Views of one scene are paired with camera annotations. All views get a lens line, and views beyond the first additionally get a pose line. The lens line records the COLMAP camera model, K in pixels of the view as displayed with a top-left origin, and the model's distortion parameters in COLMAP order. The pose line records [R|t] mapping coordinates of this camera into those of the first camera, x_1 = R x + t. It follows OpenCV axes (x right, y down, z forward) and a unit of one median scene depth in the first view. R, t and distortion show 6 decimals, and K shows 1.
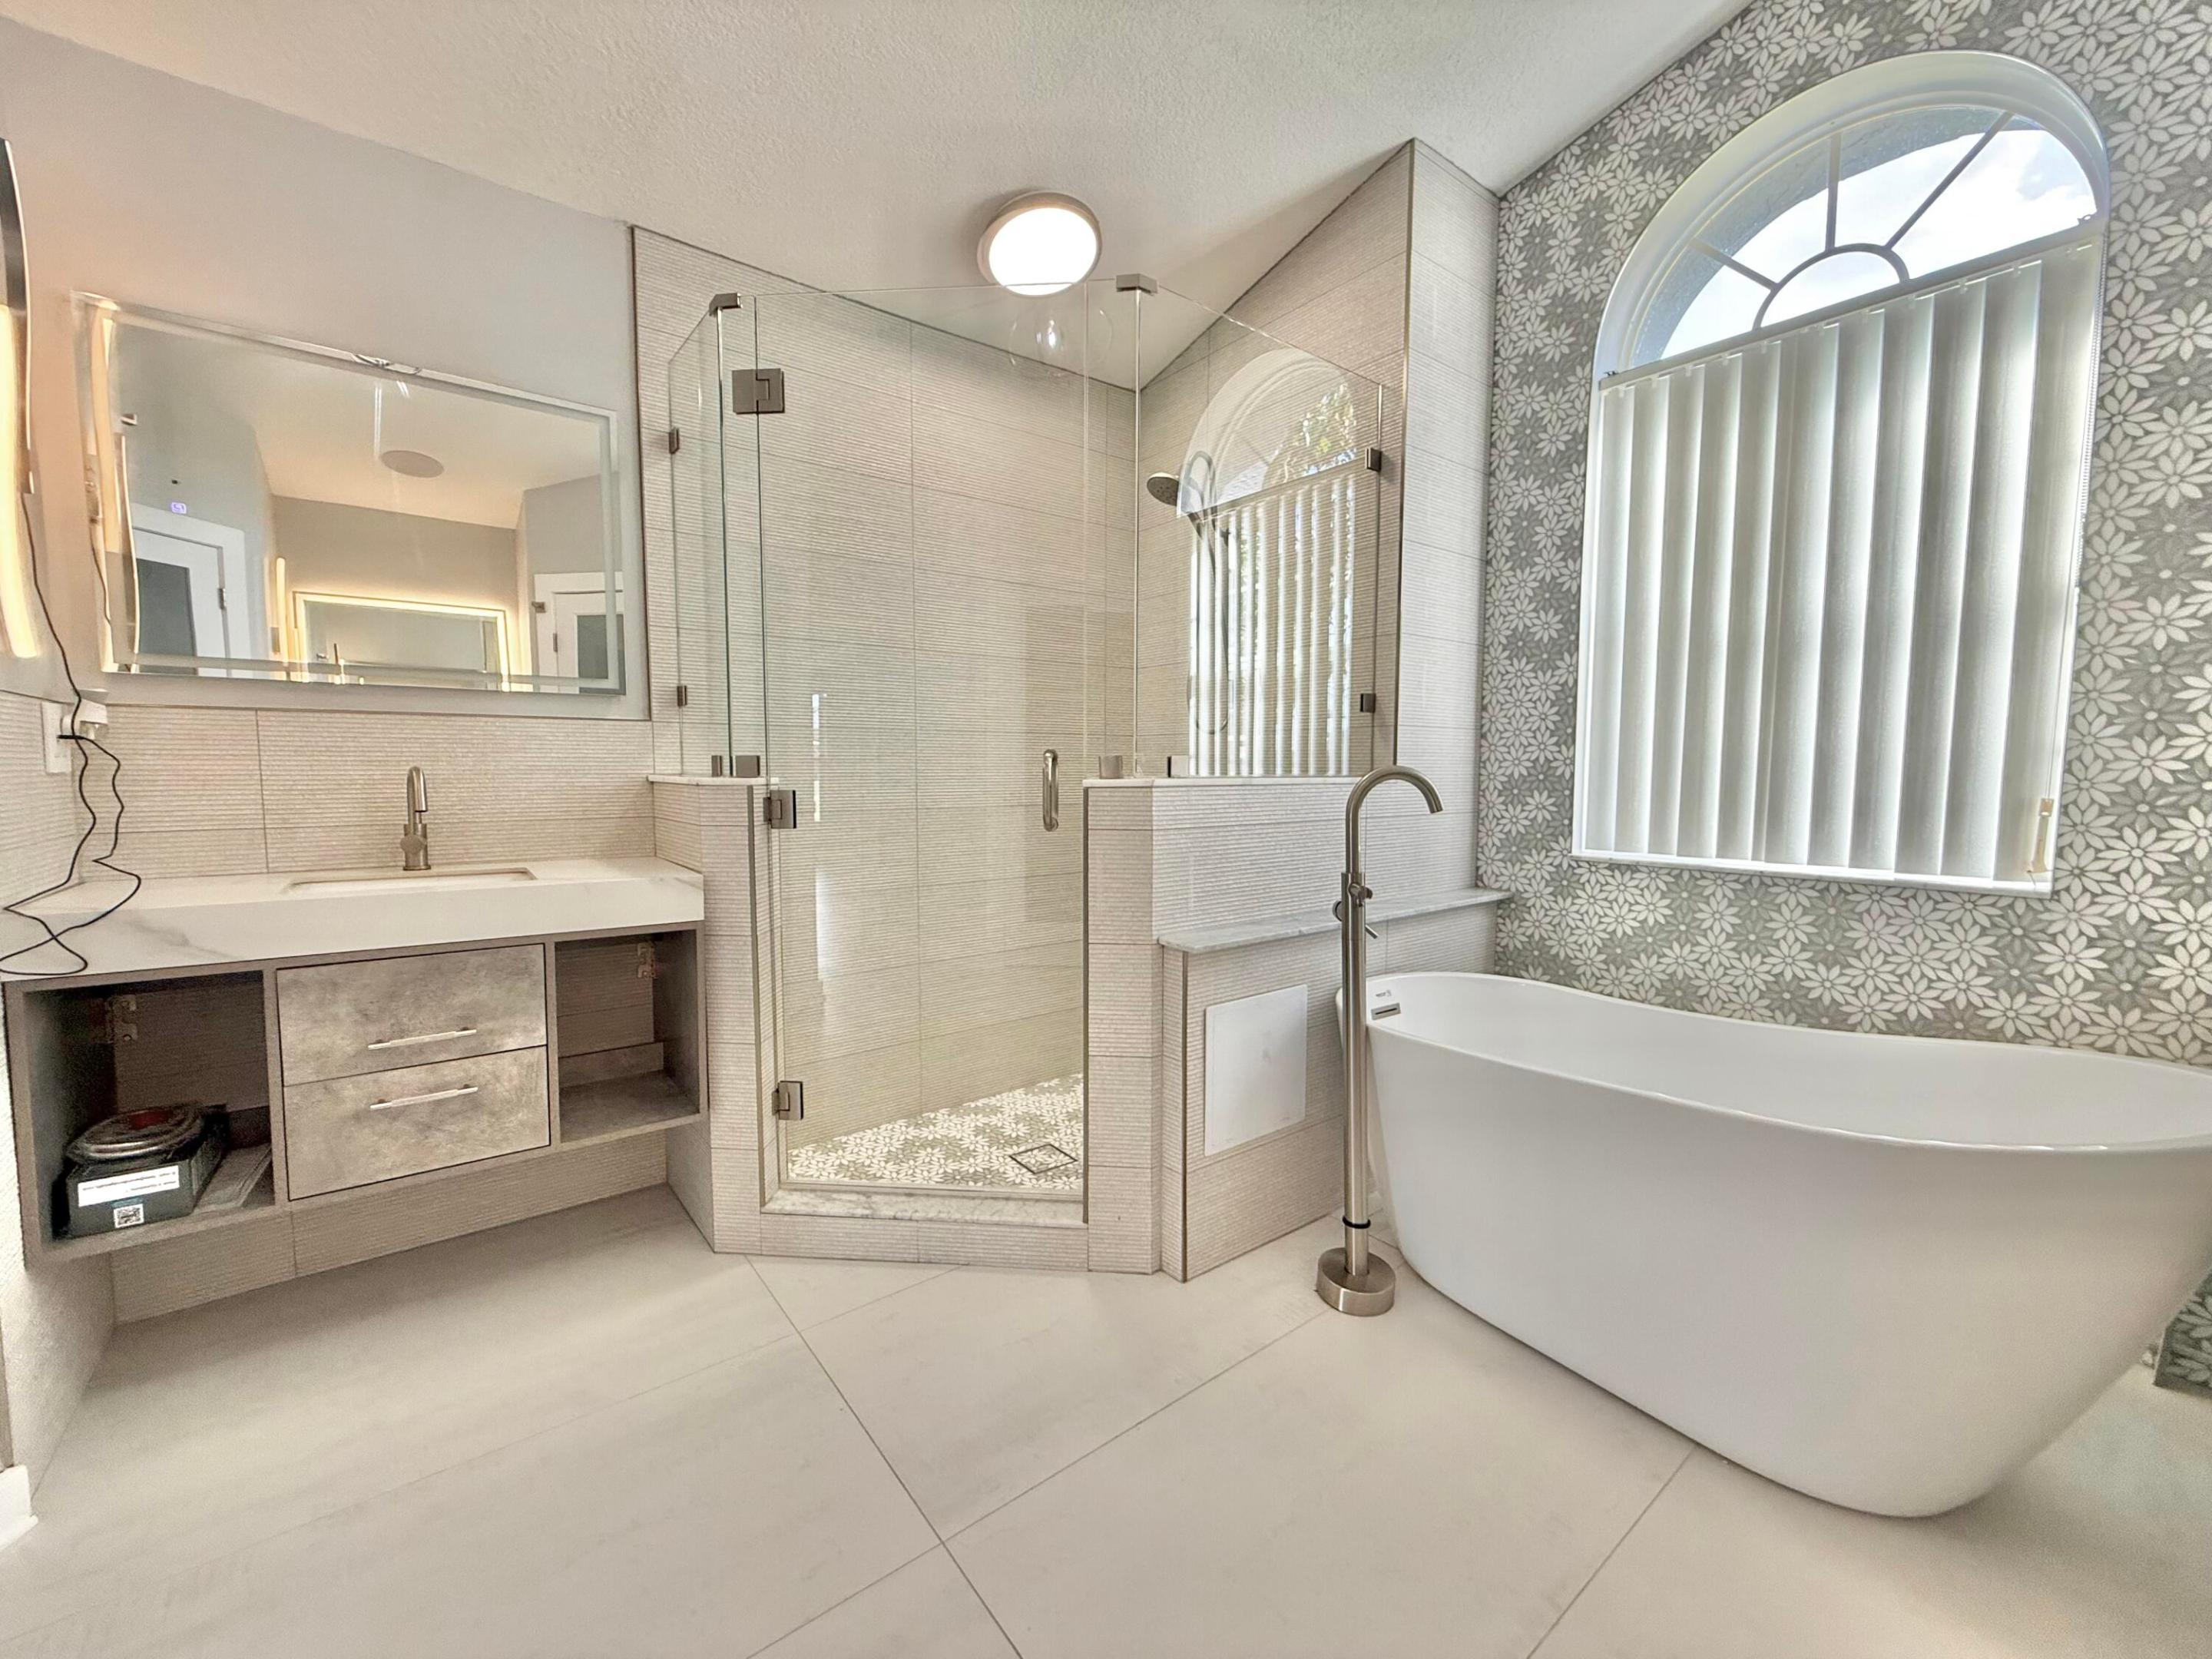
lens RADIAL K [[881.2, 0, 1107.2], [0, 881.2, 832.5], [0, 0, 1]] dist [-0.000309, 0.000101]
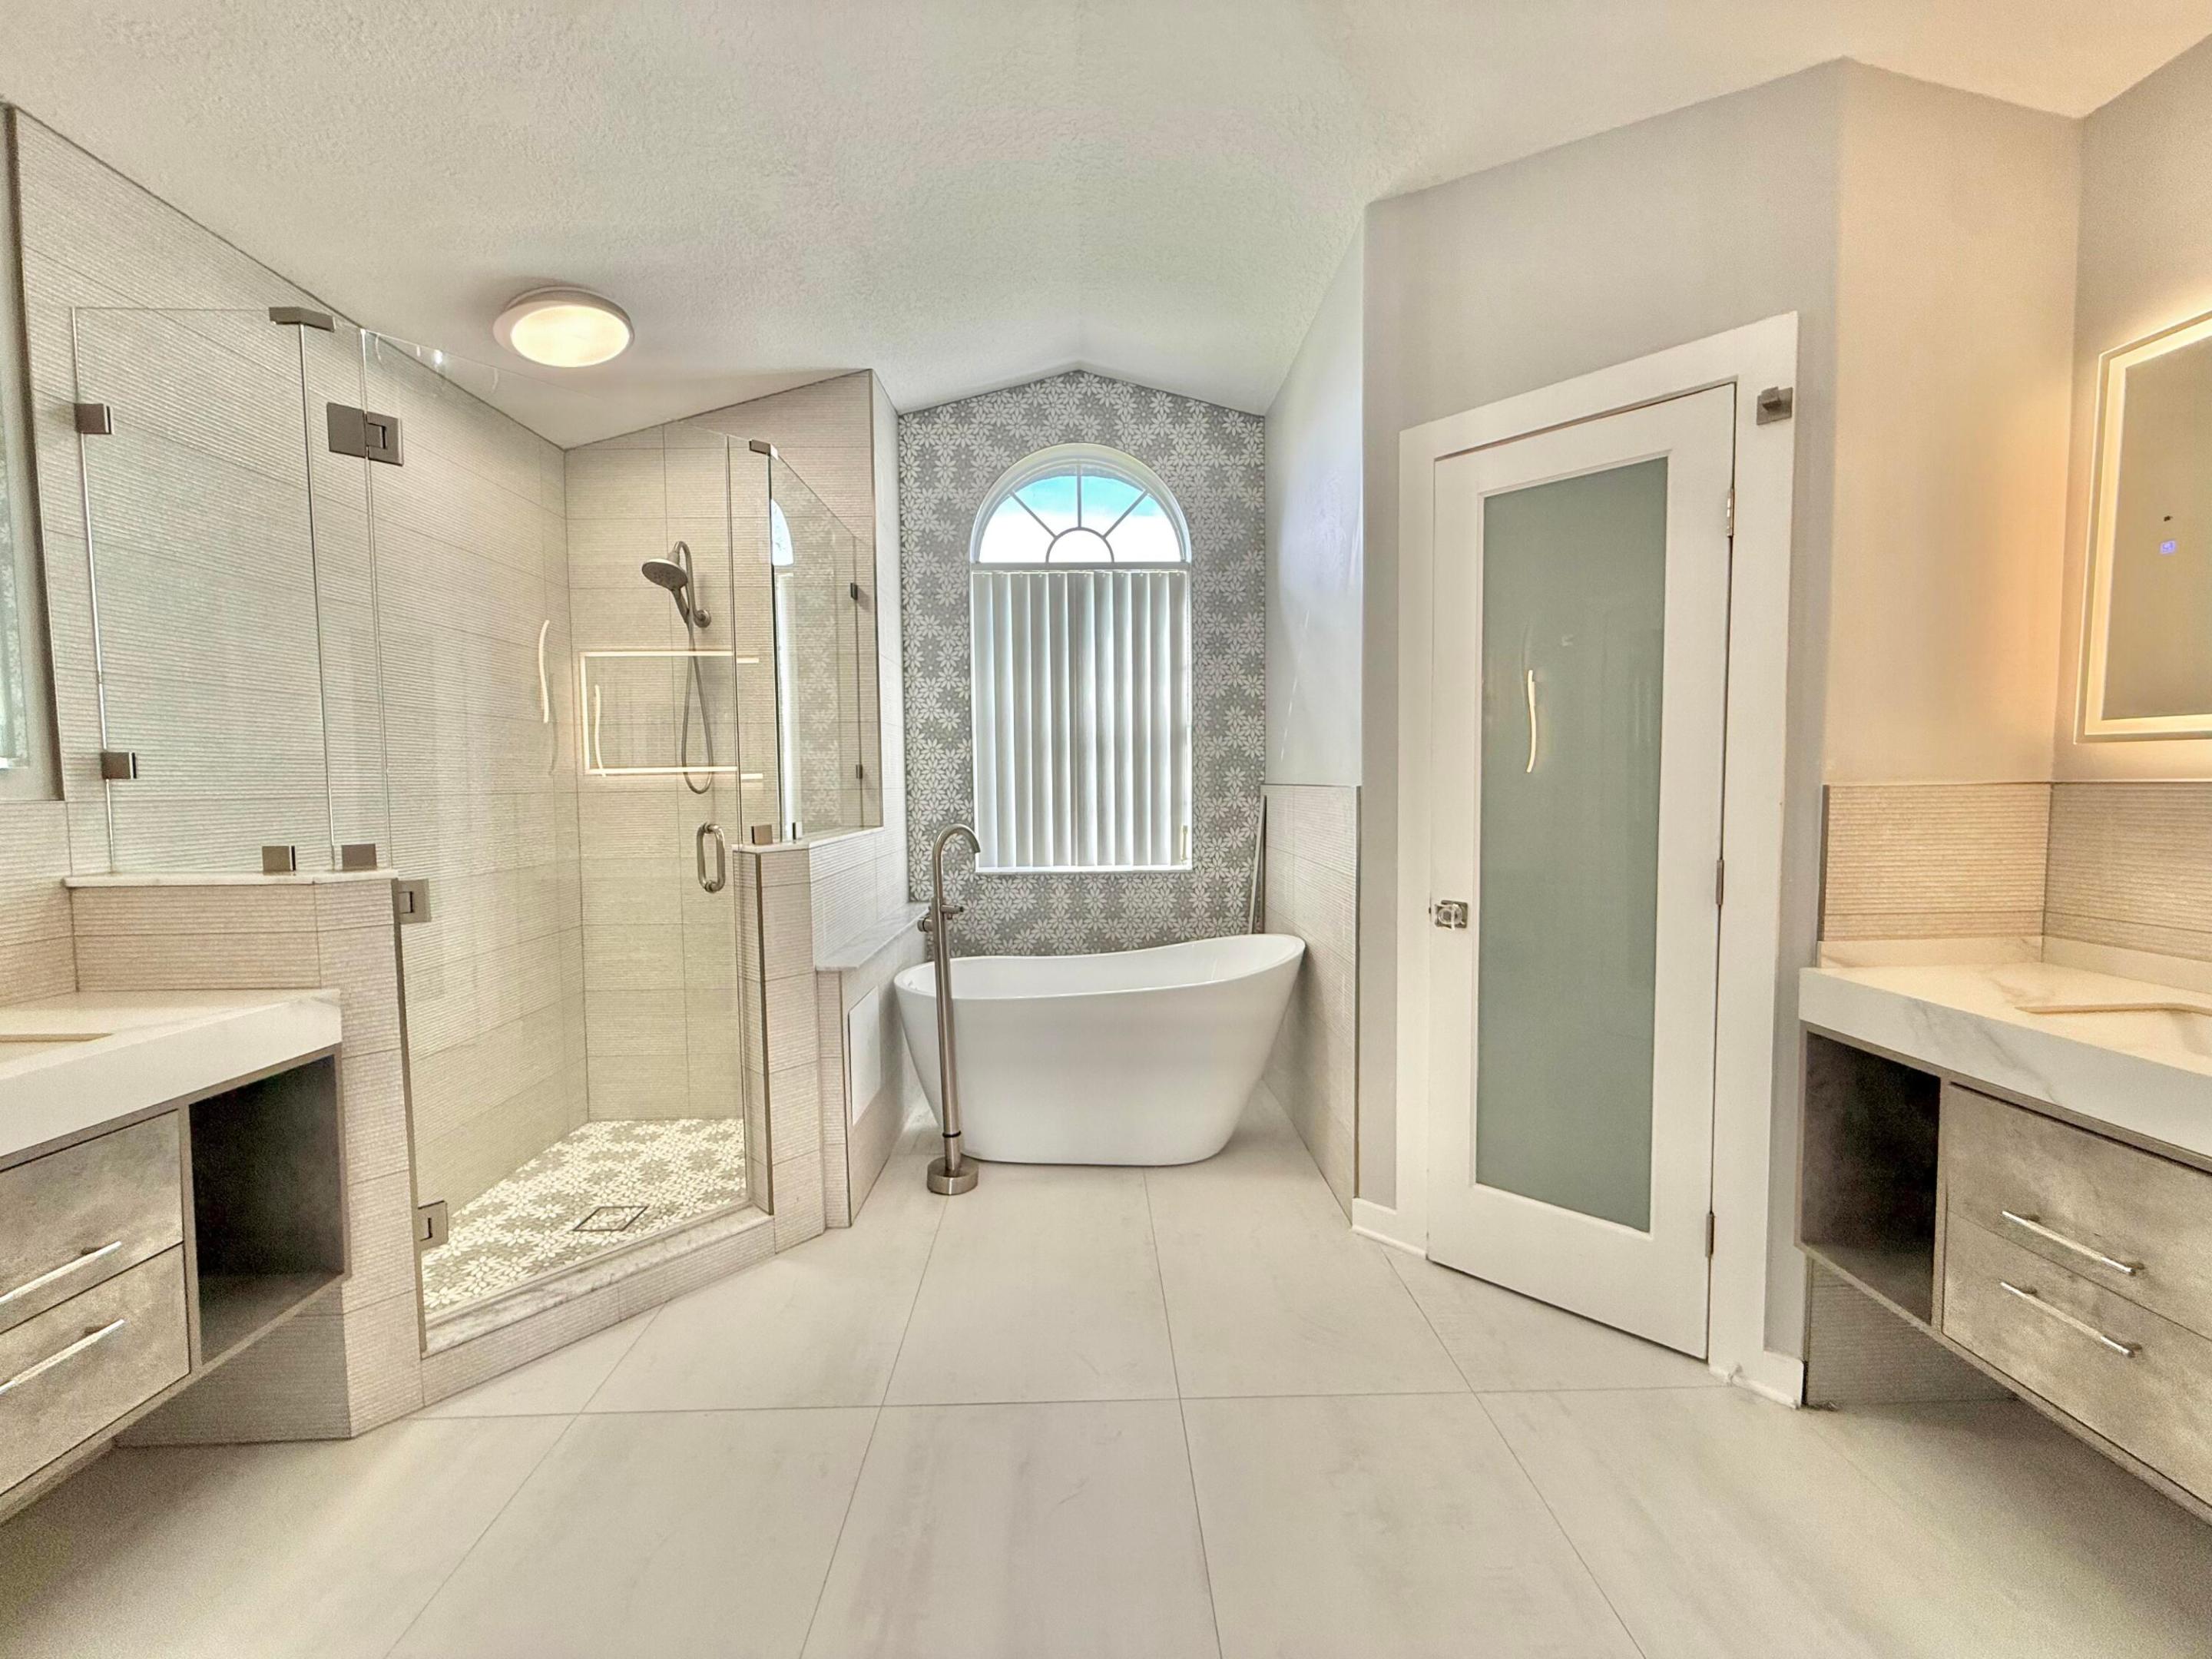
lens RADIAL K [[881.2, 0, 1100.1], [0, 881.2, 833.7], [0, 0, 1]] dist [-0.000309, 0.000101]
pose [[0.599831, -0.056302, 0.798143, -0.619444], [0.072399, 0.997248, 0.015937, -0.055338], [-0.796845, 0.048225, 0.602257, -0.093515]]
